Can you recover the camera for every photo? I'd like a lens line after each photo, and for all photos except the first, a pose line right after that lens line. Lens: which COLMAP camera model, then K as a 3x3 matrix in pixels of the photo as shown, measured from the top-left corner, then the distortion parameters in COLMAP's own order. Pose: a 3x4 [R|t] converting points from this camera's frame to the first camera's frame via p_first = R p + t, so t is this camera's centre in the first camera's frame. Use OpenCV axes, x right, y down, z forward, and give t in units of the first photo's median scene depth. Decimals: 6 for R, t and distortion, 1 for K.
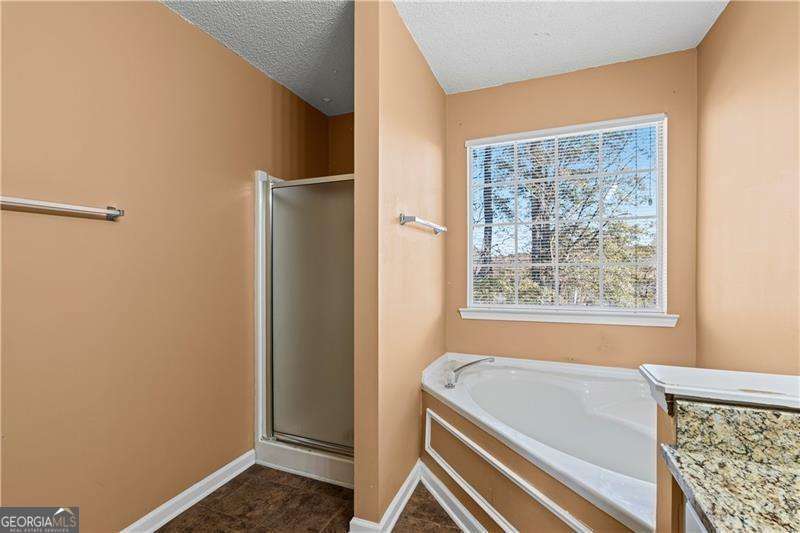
lens RADIAL K [[365.8, 0, 400.1], [0, 365.8, 267.0], [0, 0, 1]] dist [-0.011491, 0.004725]
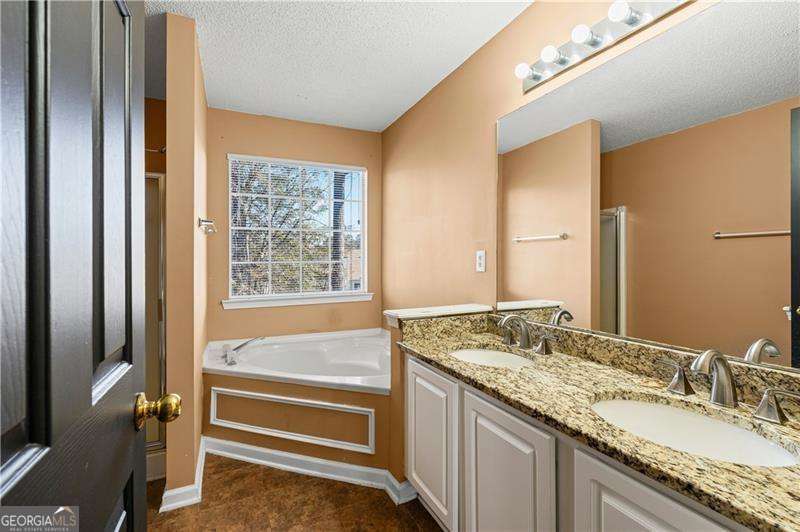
lens RADIAL K [[365.8, 0, 399.6], [0, 365.8, 263.1], [0, 0, 1]] dist [-0.011491, 0.004725]
pose [[0.686963, -0.002014, 0.726689, -0.354164], [0.004817, 0.999987, -0.001783, 0.001738], [-0.726676, 0.004725, 0.686964, -0.220428]]
